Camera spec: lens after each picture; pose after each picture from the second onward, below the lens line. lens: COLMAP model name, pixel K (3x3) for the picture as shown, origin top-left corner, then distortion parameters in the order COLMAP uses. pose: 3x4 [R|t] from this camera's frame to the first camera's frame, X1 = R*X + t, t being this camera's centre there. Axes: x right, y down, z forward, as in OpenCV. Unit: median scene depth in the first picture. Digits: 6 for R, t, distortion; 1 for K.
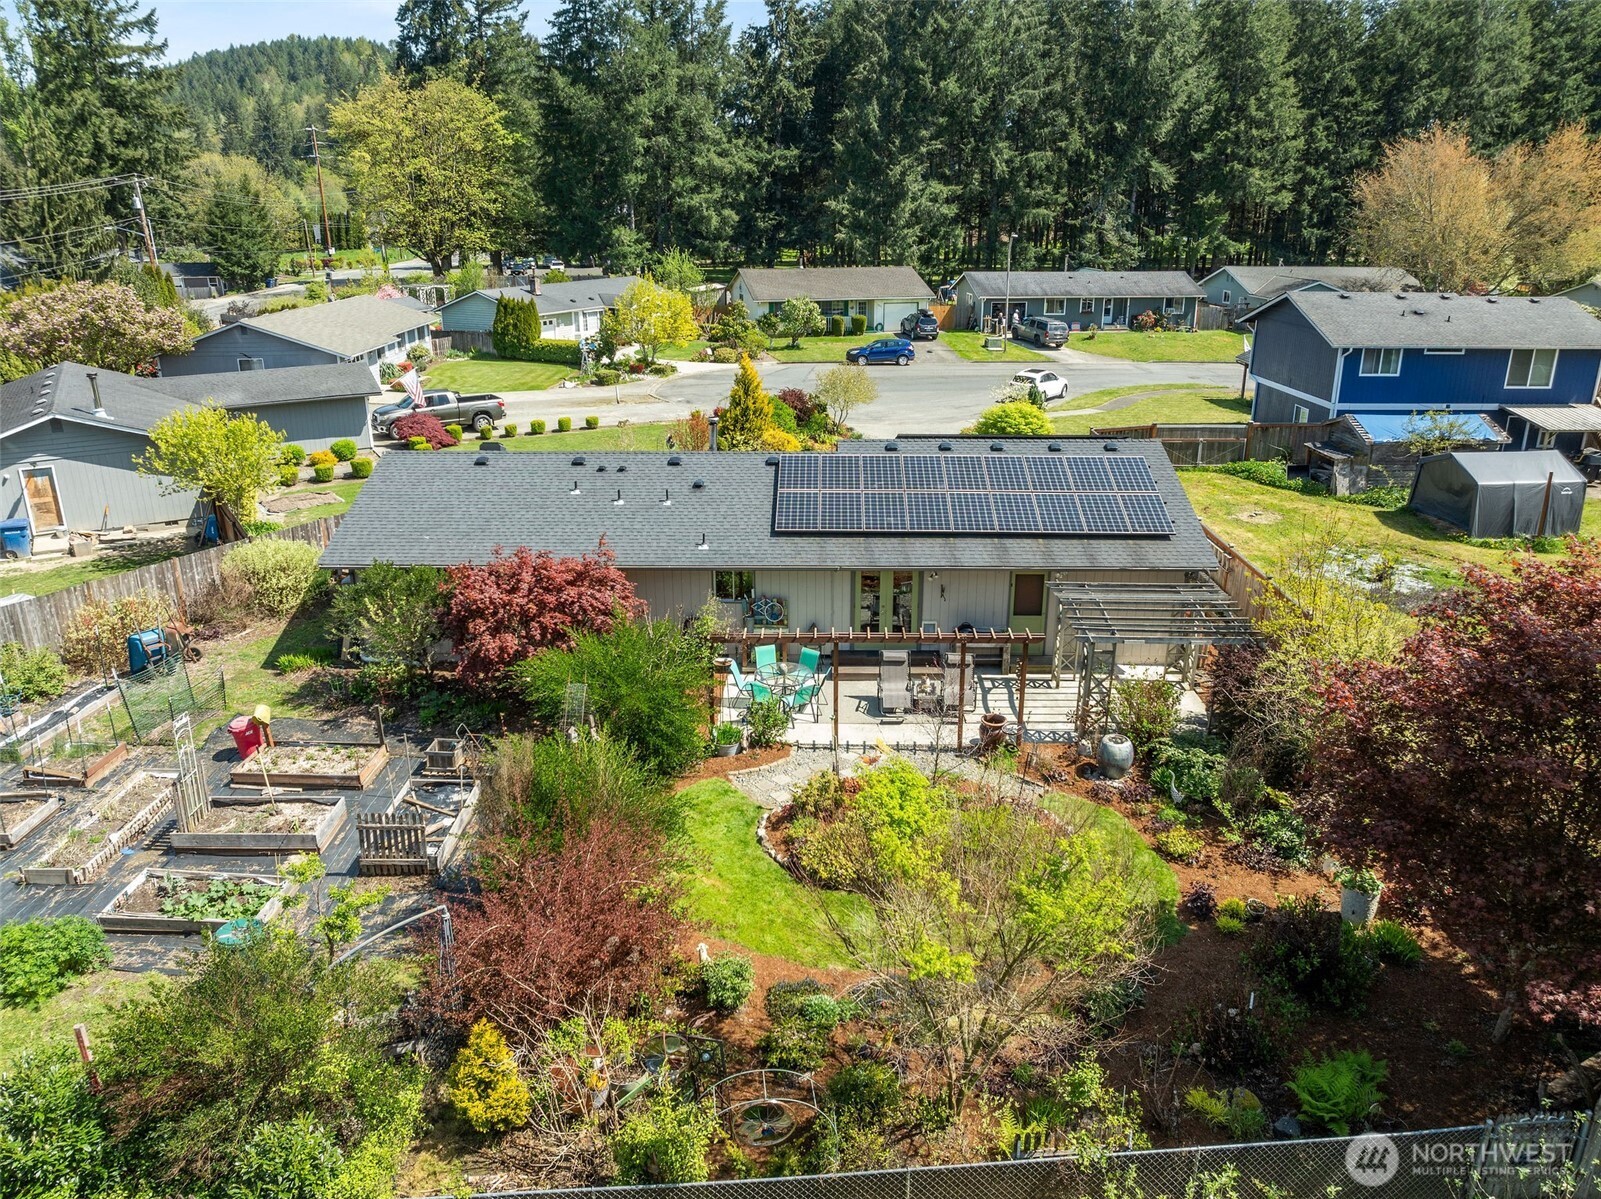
lens RADIAL K [[1107.3, 0, 803.2], [0, 1107.3, 605.7], [0, 0, 1]] dist [-0.031762, 0.000312]
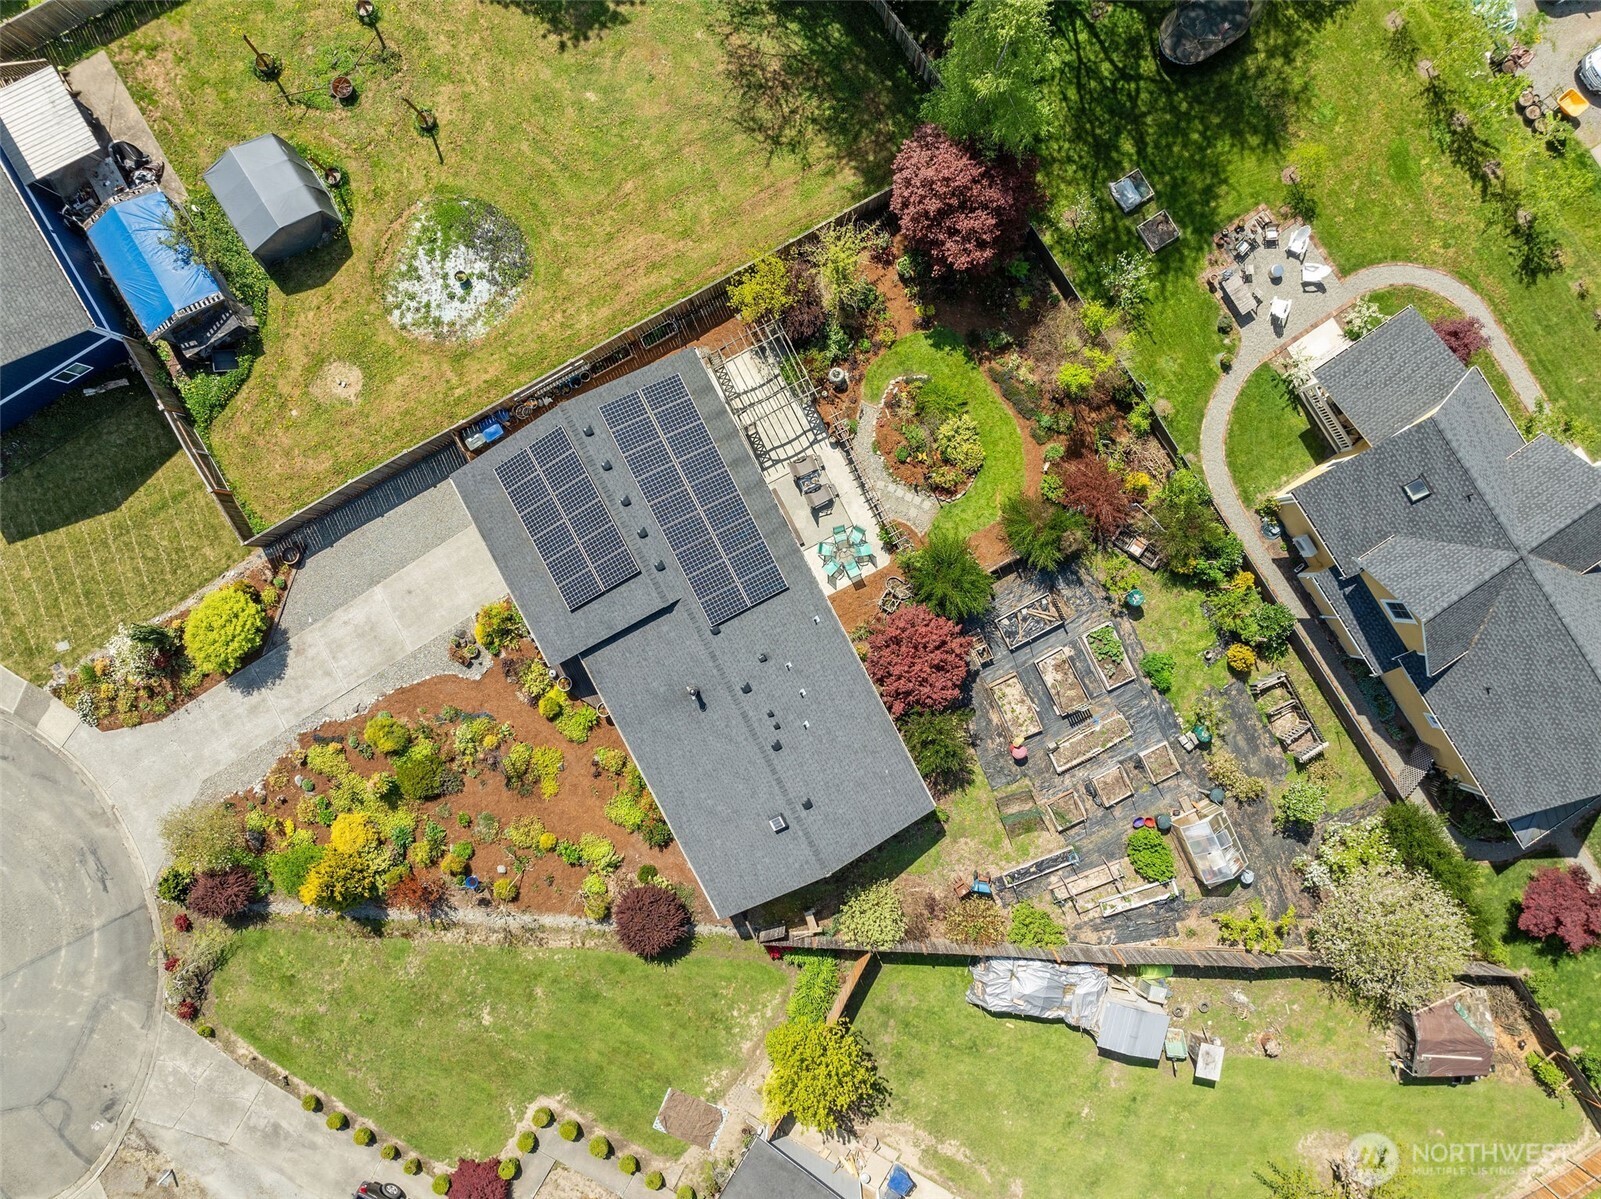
lens RADIAL K [[1107.3, 0, 804.7], [0, 1107.3, 605.0], [0, 0, 1]] dist [-0.031762, 0.000312]
pose [[-0.479492, -0.877406, -0.015717, -0.009986], [0.308125, -0.185103, 0.933164, -0.460210], [-0.821673, 0.442601, 0.359106, 0.112474]]
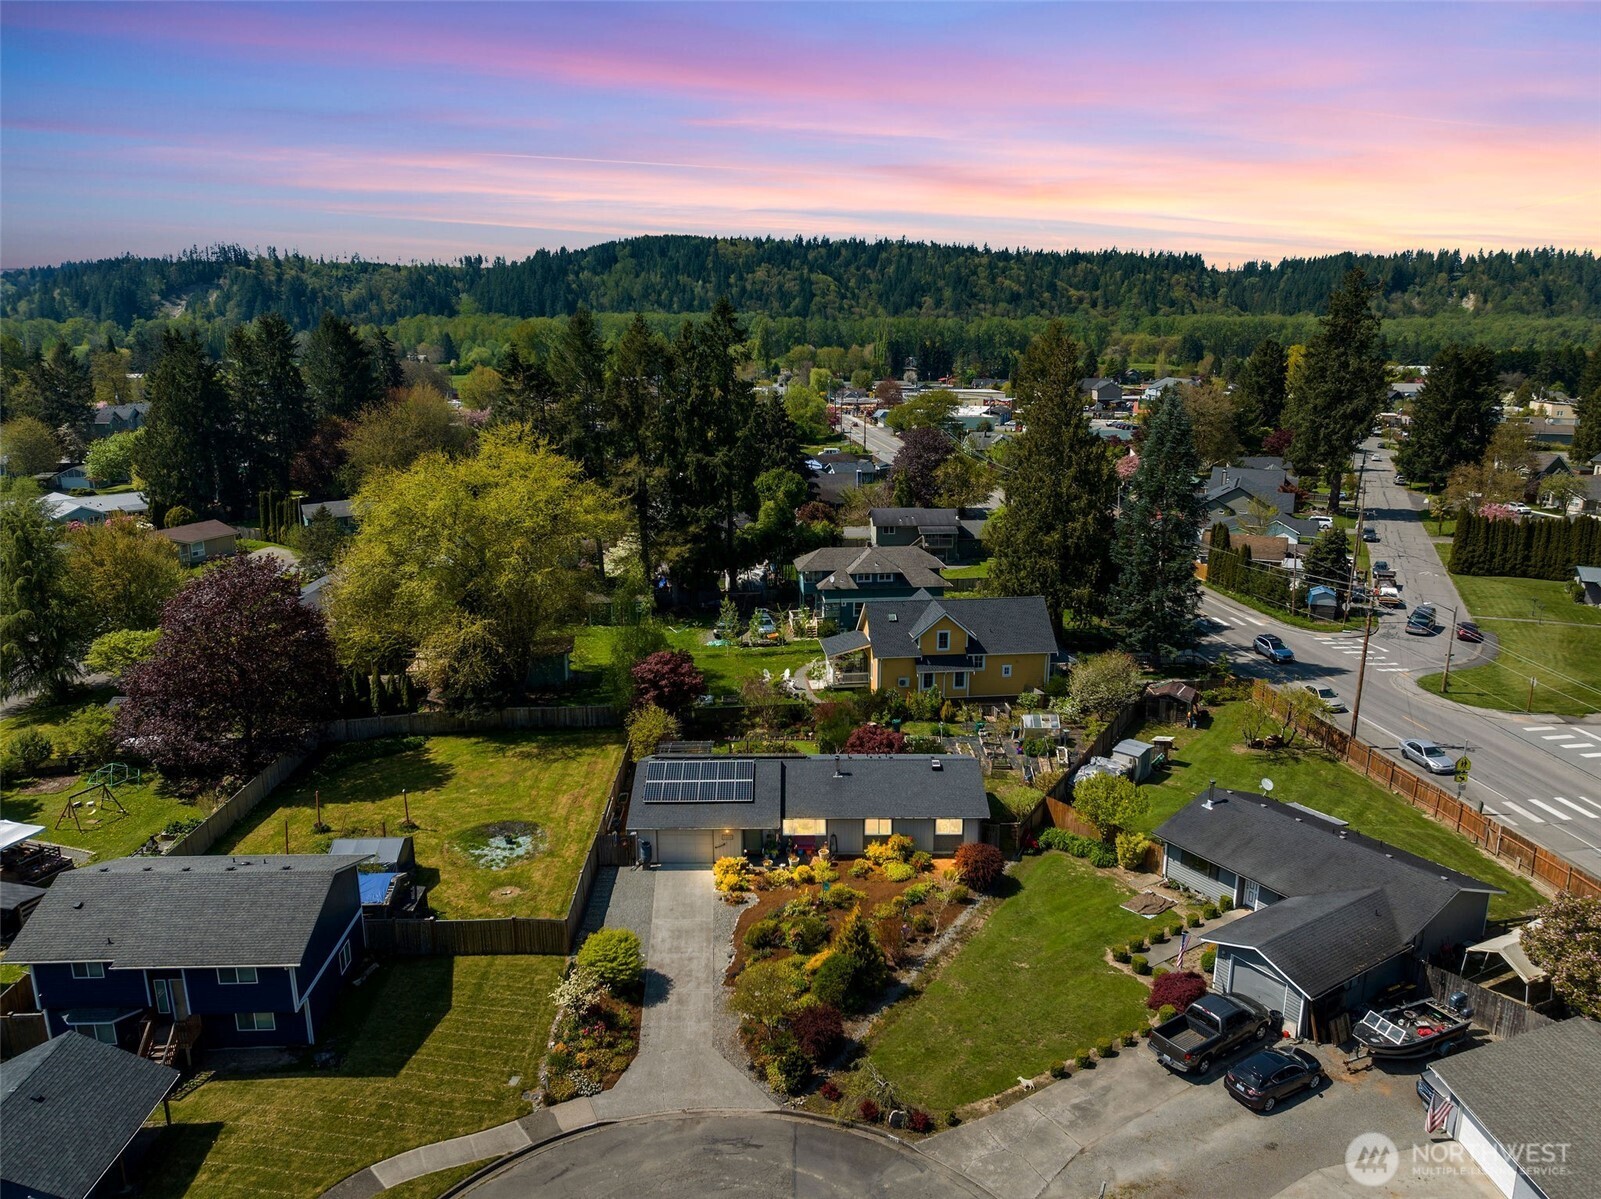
lens RADIAL K [[1107.3, 0, 806.6], [0, 1107.3, 592.8], [0, 0, 1]] dist [-0.031762, 0.000312]
pose [[-0.999548, 0.005024, -0.029645, 0.014868], [-0.012366, 0.830012, 0.557609, -0.550156], [0.027407, 0.557723, -0.829574, 0.881596]]
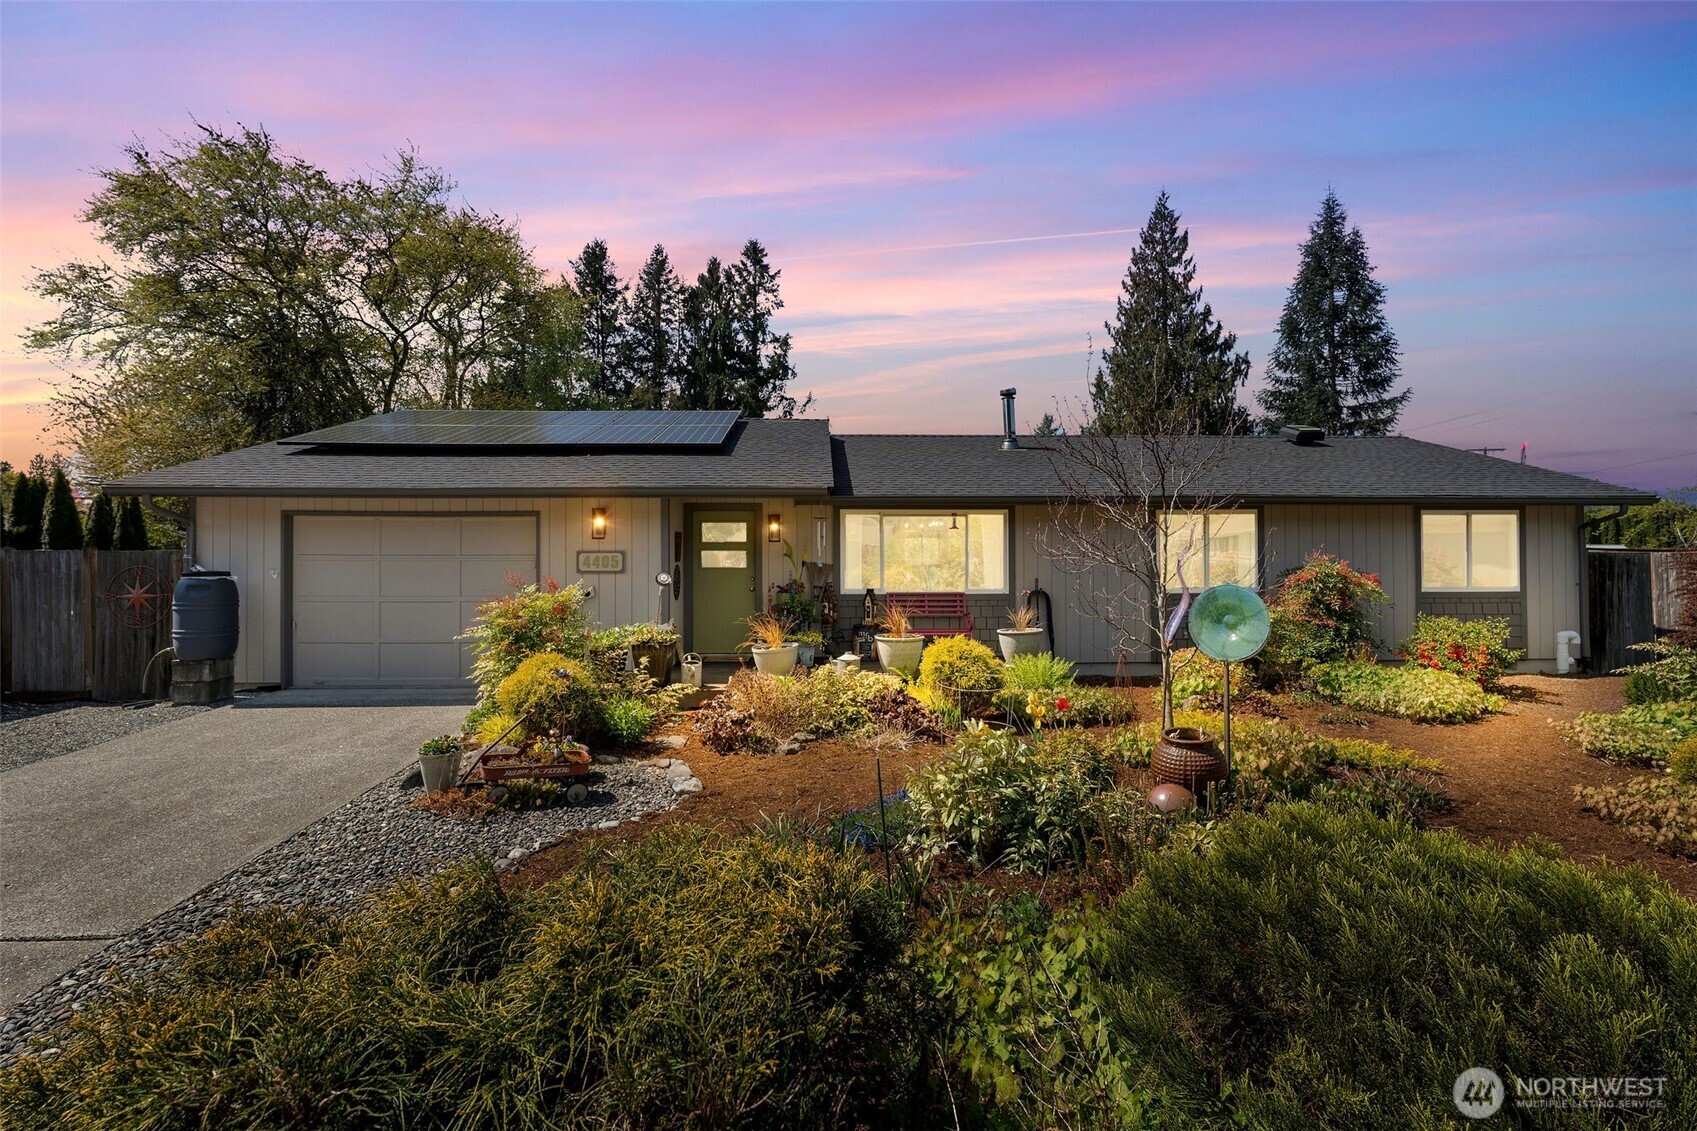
lens RADIAL K [[746.2, 0, 847.4], [0, 746.2, 563.2], [0, 0, 1]] dist [-0.001140, 0.001278]
pose [[-0.998464, 0.005394, -0.055144, 0.015333], [-0.014746, 0.933489, 0.358302, -0.071829], [0.053409, 0.358565, -0.931976, 0.489809]]
